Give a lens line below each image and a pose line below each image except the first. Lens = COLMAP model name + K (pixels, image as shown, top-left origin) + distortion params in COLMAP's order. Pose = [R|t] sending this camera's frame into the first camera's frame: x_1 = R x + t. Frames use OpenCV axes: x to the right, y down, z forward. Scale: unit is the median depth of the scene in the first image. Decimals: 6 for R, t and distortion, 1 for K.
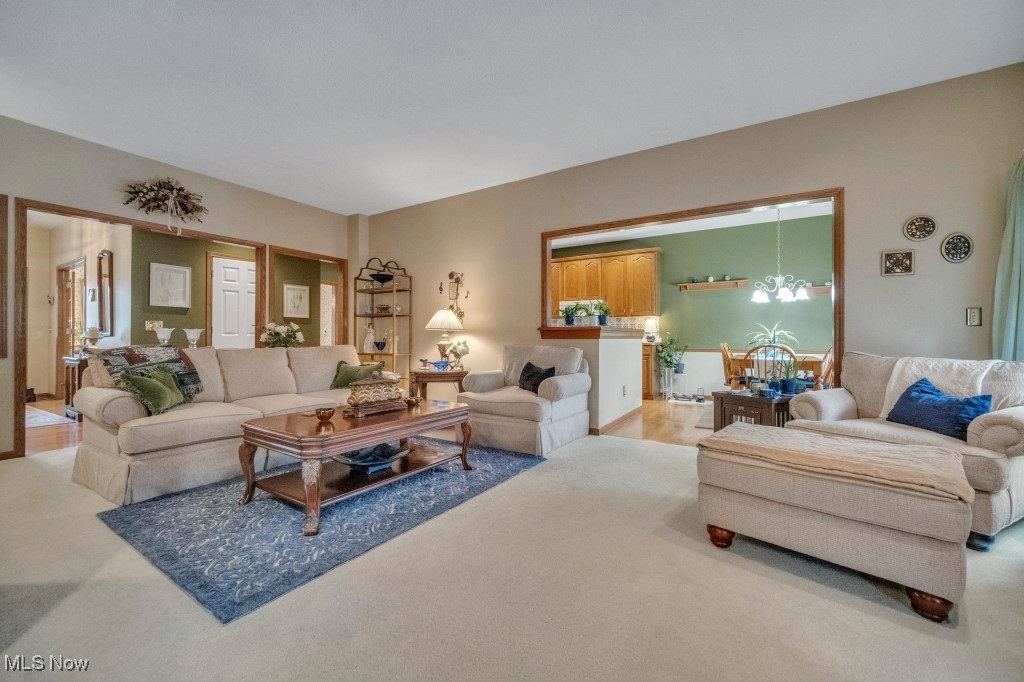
lens RADIAL K [[412.4, 0, 507.4], [0, 412.4, 335.7], [0, 0, 1]] dist [-0.001478, -0.000929]
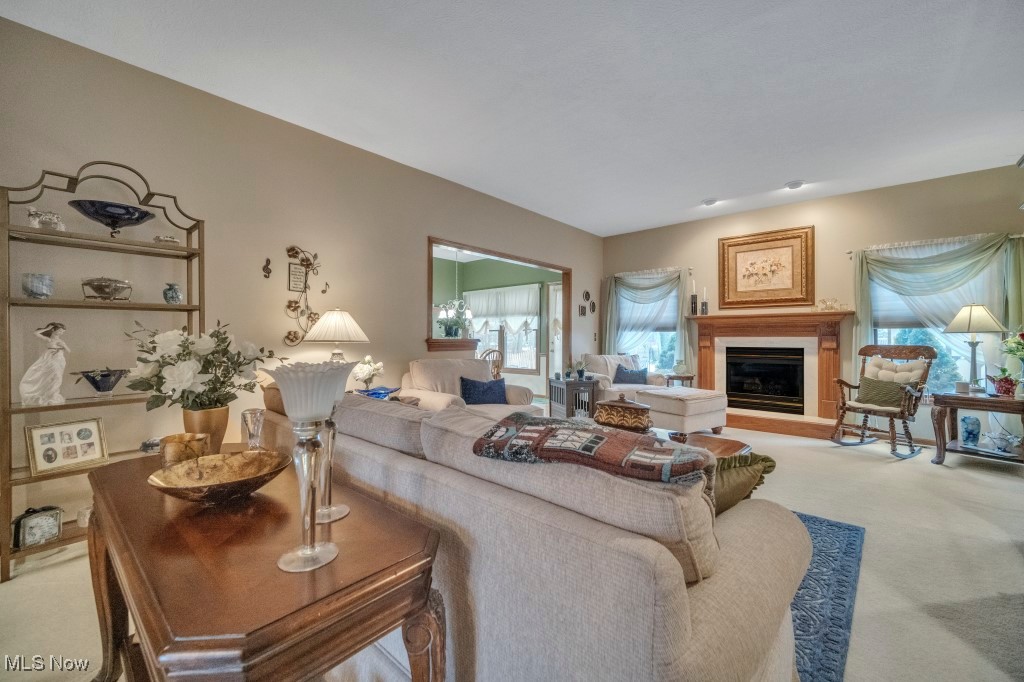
lens RADIAL K [[412.4, 0, 512.6], [0, 412.4, 336.5], [0, 0, 1]] dist [-0.001478, -0.000929]
pose [[0.157570, 0.000452, 0.987508, -0.696309], [-0.011263, 0.999936, 0.001339, -0.024855], [-0.987444, -0.011334, 0.157565, 0.581606]]
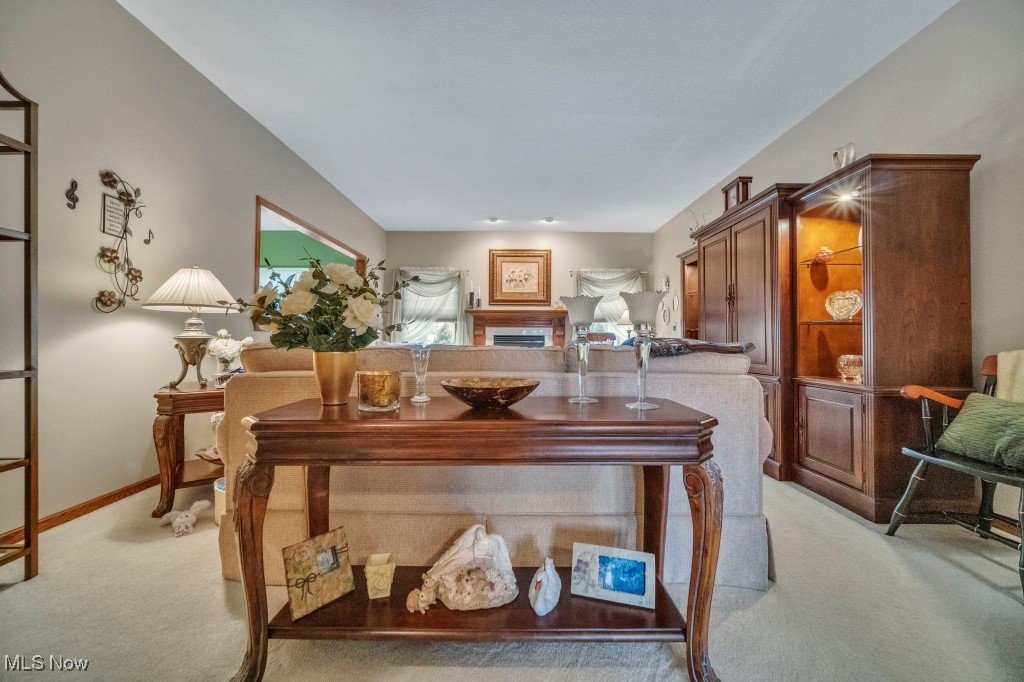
lens RADIAL K [[412.4, 0, 514.2], [0, 412.4, 337.2], [0, 0, 1]] dist [-0.001478, -0.000929]
pose [[-0.535334, -0.000088, 0.844640, -0.733832], [-0.016757, 0.999804, -0.010516, 0.017555], [-0.844474, -0.019783, -0.535231, 0.874194]]
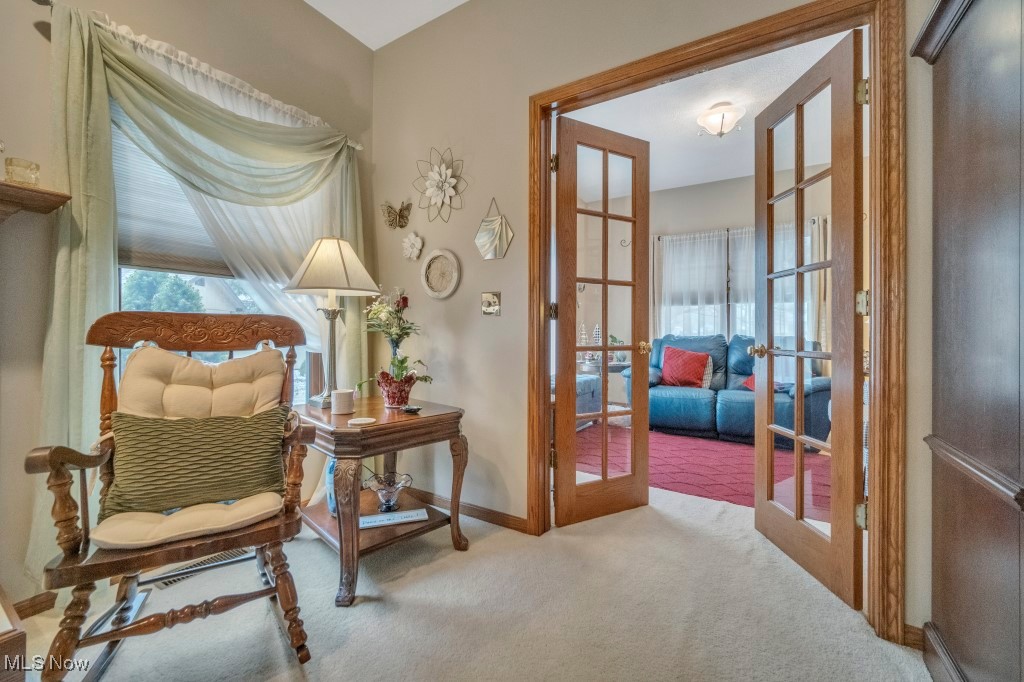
lens RADIAL K [[412.4, 0, 512.6], [0, 412.4, 330.0], [0, 0, 1]] dist [-0.001478, -0.000929]
pose [[-0.999857, -0.011025, -0.012844, 0.004629], [-0.010828, 0.999823, -0.015369, -0.000853], [0.013011, -0.015228, -0.999799, 0.264626]]
